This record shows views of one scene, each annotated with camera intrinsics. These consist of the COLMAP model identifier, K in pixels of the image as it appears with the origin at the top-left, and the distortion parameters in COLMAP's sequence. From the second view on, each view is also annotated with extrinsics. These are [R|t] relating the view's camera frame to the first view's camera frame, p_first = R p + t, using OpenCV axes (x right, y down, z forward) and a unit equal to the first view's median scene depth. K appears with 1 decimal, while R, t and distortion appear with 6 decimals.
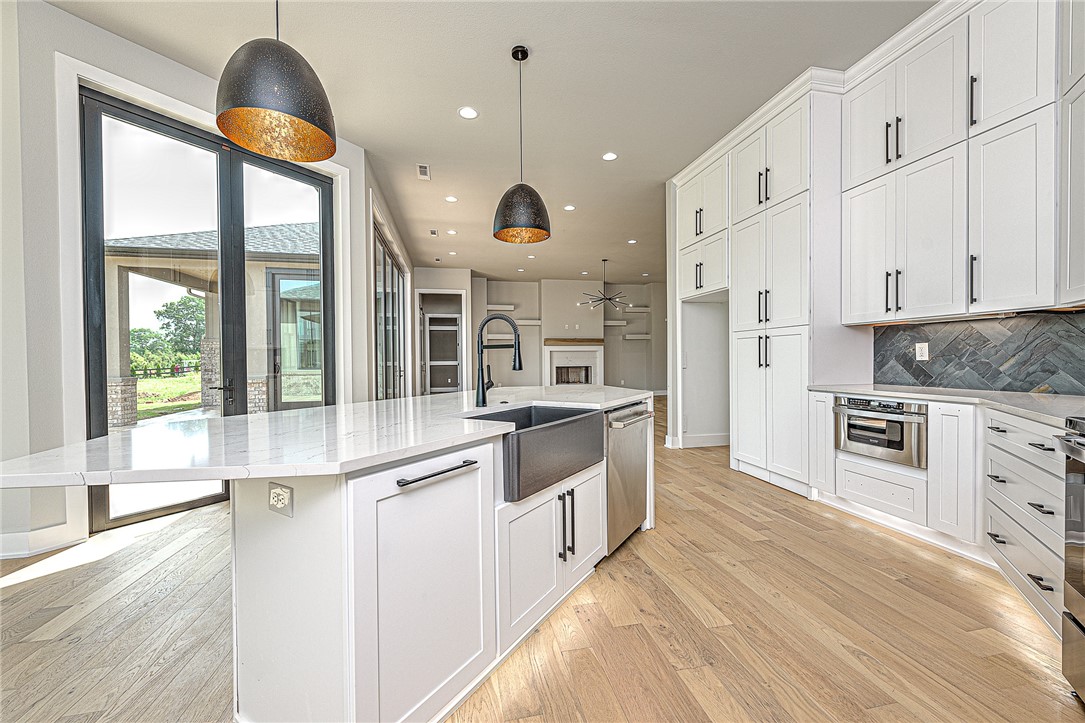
lens RADIAL K [[422.6, 0, 540.9], [0, 422.6, 365.9], [0, 0, 1]] dist [0.001985, -0.000338]
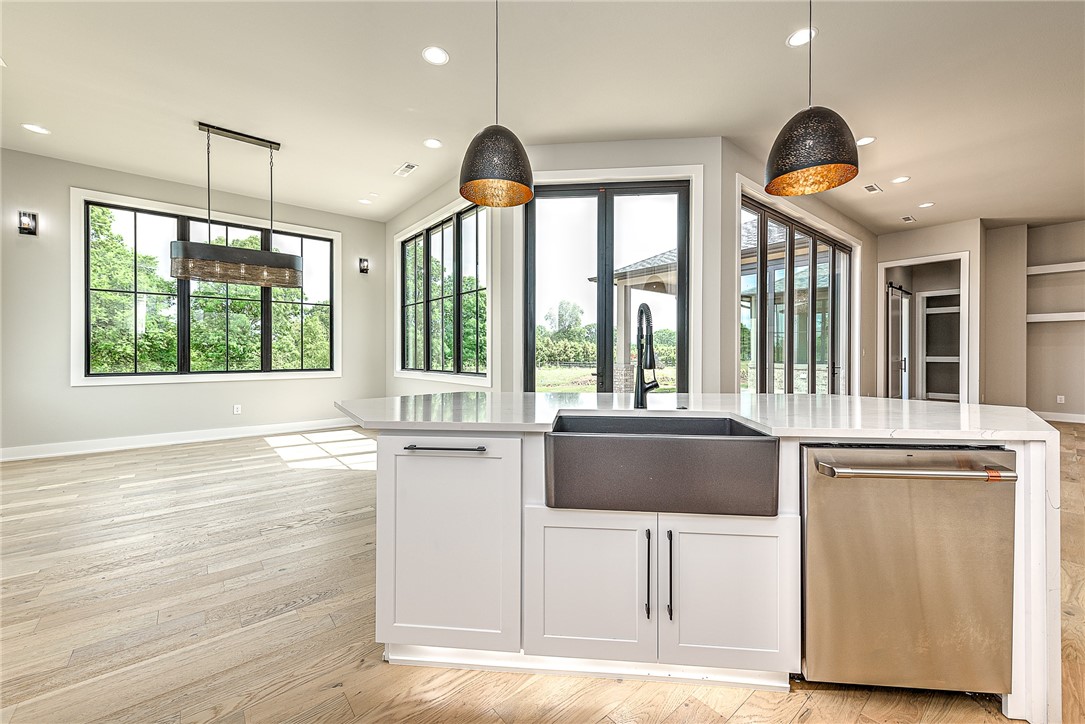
lens RADIAL K [[422.6, 0, 542.5], [0, 422.6, 362.0], [0, 0, 1]] dist [0.000799, -0.000085]
pose [[0.451745, 0.026043, -0.891767, 0.116586], [-0.019280, 0.999625, 0.019427, -0.002852], [0.891939, 0.008417, 0.452078, 0.086173]]
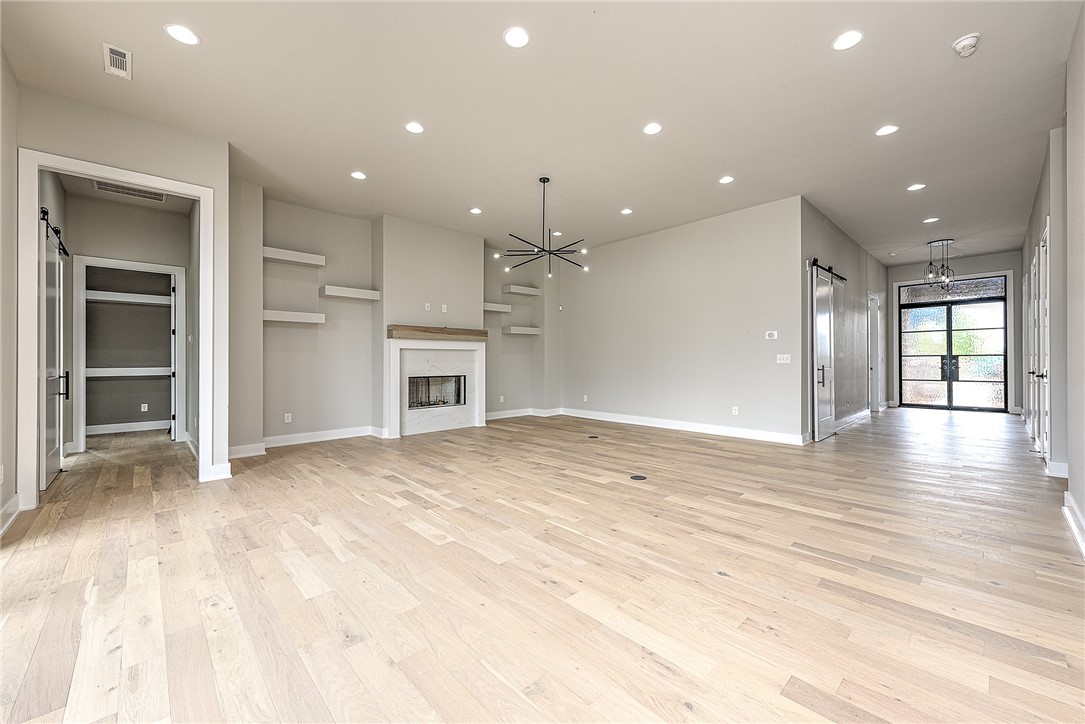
lens RADIAL K [[436.5, 0, 553.2], [0, 436.5, 360.6], [0, 0, 1]] dist [0.000693, -0.000088]
pose [[0.850317, 0.004602, 0.526251, -0.112436], [0.007029, 0.999773, -0.020100, -0.007708], [-0.526224, 0.020790, 0.850092, 0.448958]]
